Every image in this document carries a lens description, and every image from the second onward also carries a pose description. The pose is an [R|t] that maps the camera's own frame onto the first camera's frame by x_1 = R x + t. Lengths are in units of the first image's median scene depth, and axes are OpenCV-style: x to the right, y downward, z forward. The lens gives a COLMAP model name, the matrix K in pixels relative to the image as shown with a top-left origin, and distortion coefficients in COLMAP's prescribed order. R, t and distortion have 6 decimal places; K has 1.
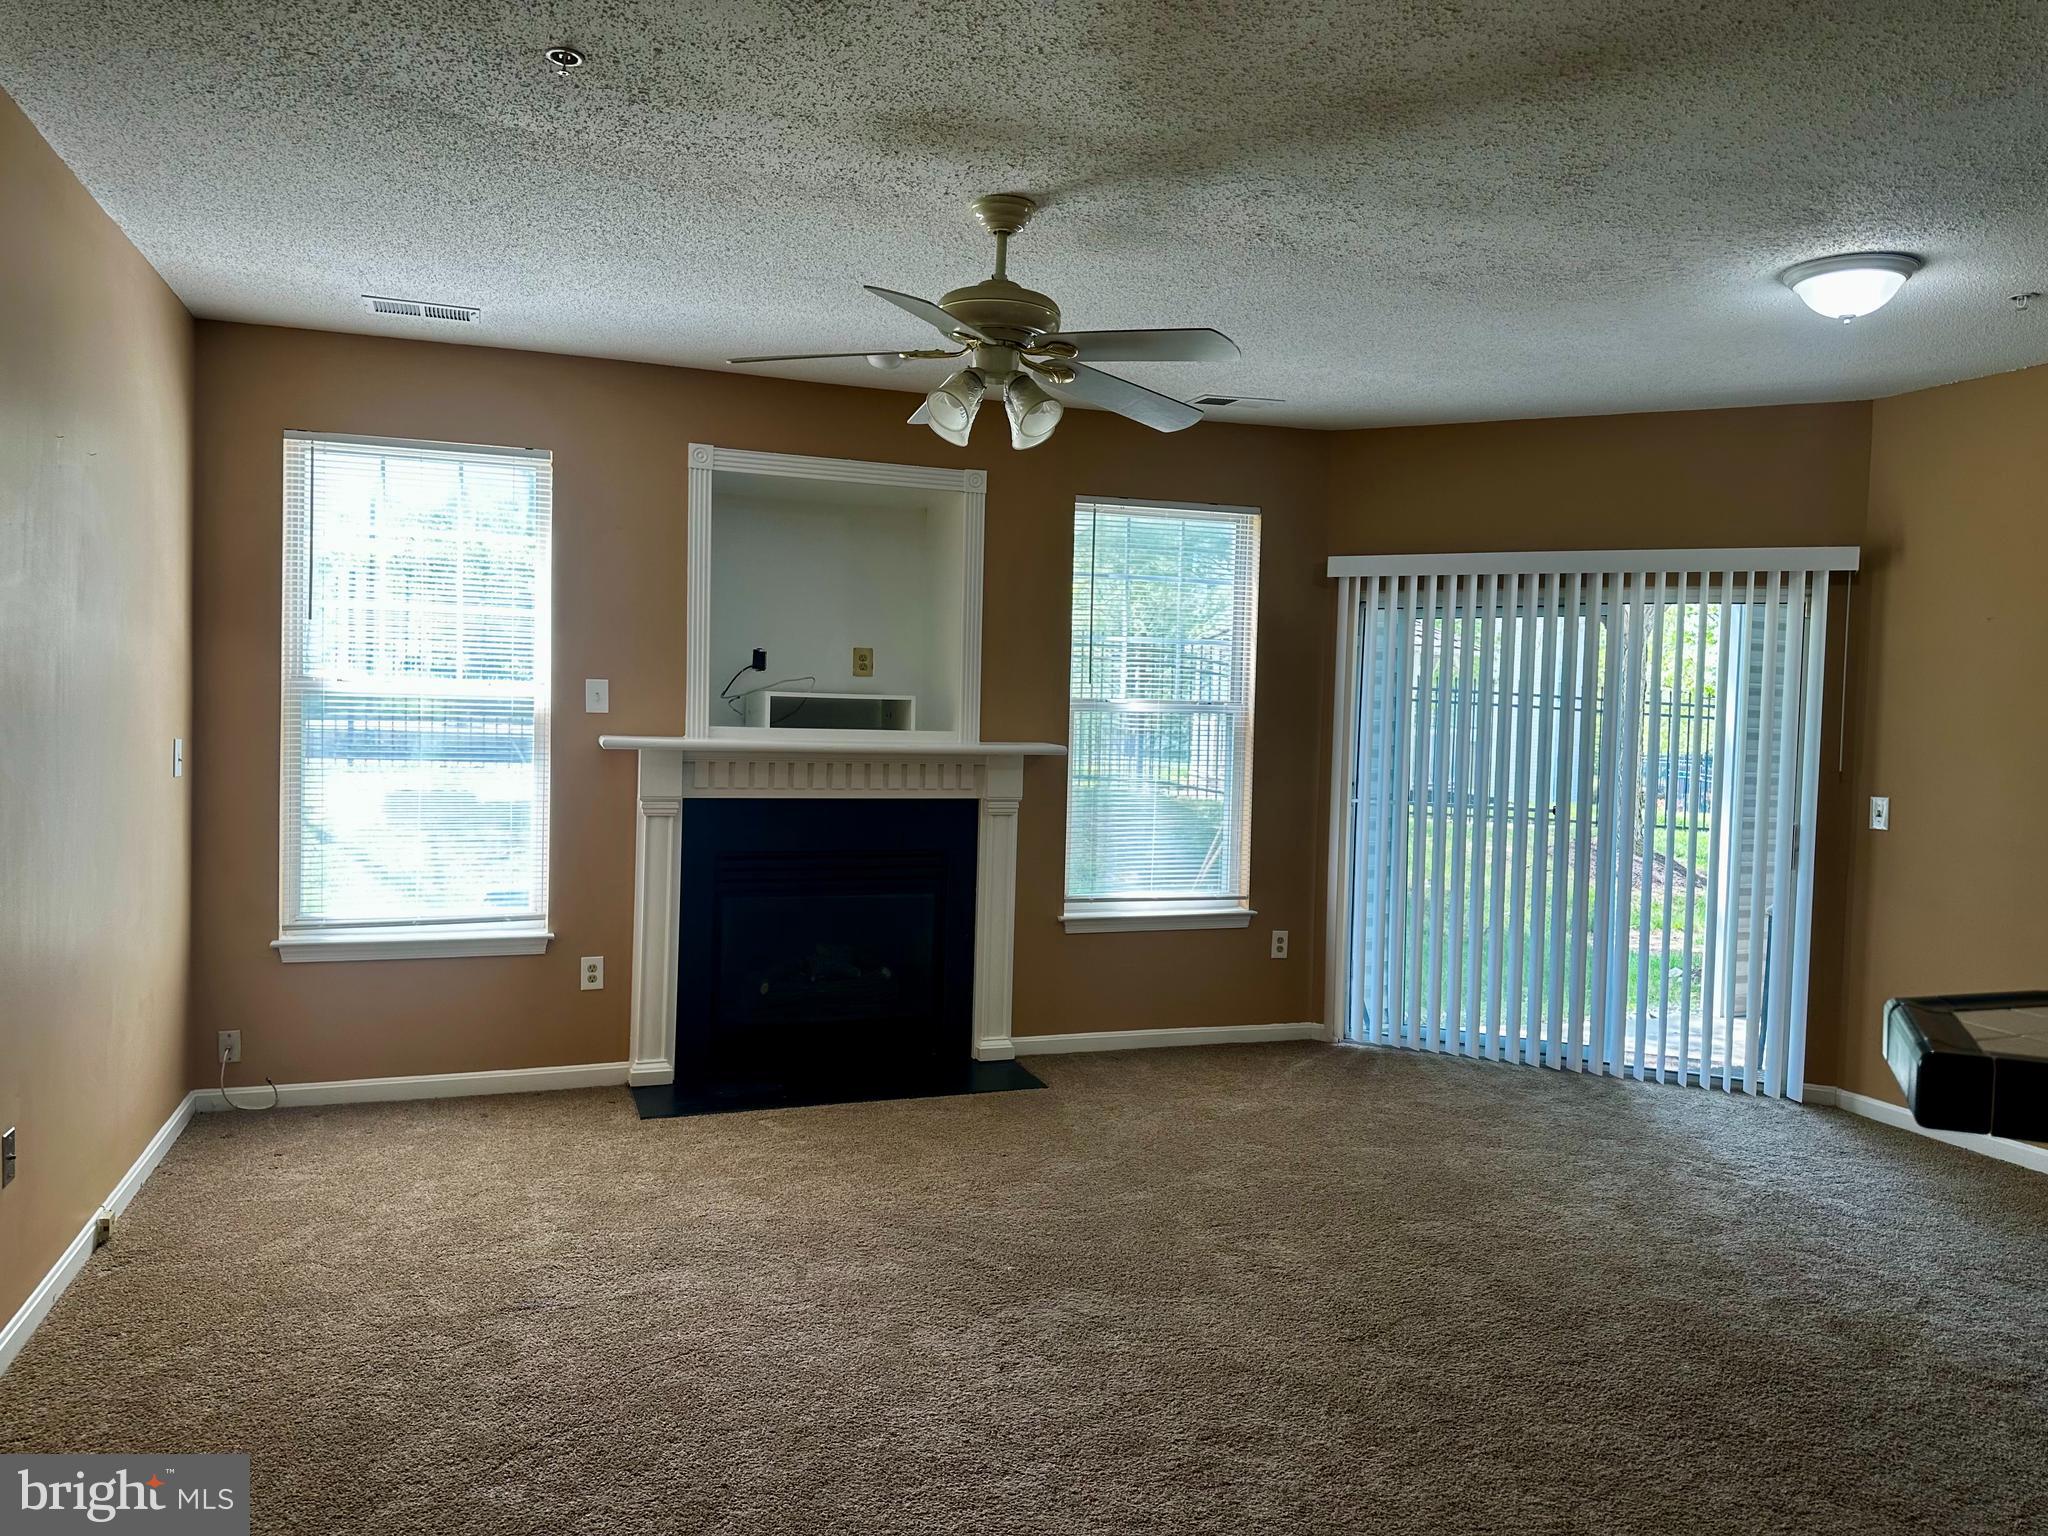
lens RADIAL K [[1428.0, 0, 1024.0], [0, 1428.0, 768.0], [0, 0, 1]] dist [0.040478, -0.000548]
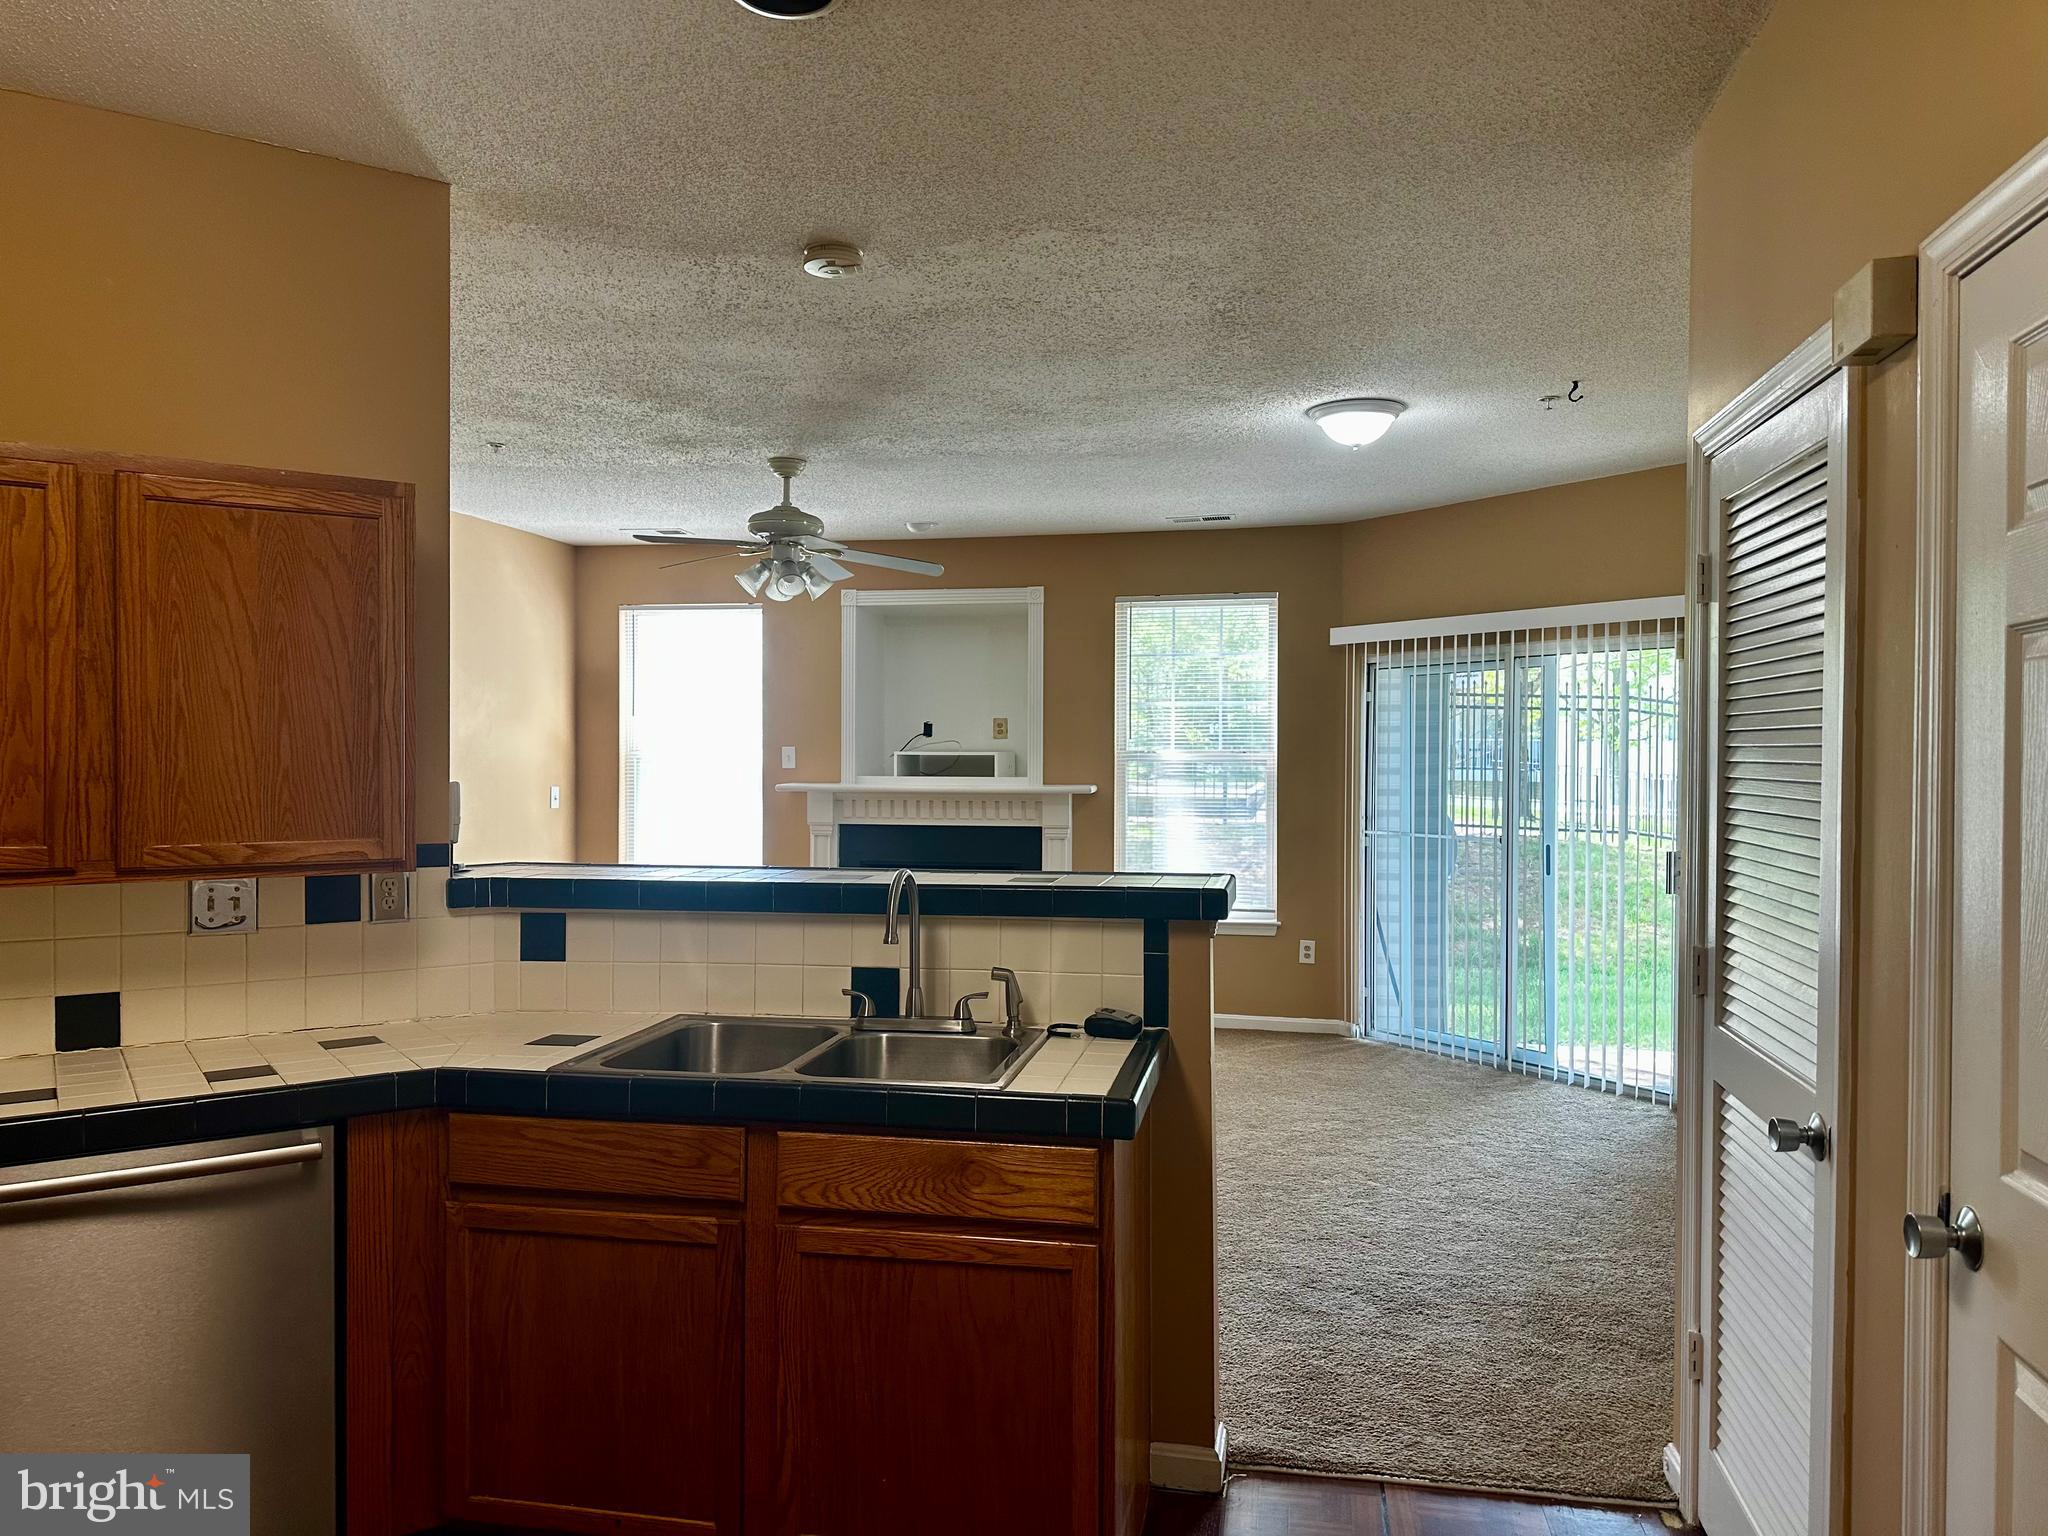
lens RADIAL K [[1428.0, 0, 1024.0], [0, 1428.0, 768.0], [0, 0, 1]] dist [0.040478, -0.000548]
pose [[0.858563, -0.017223, -0.512419, 0.650131], [-0.005186, 0.999093, -0.042270, 0.023259], [0.512682, 0.038949, 0.857695, -0.173201]]
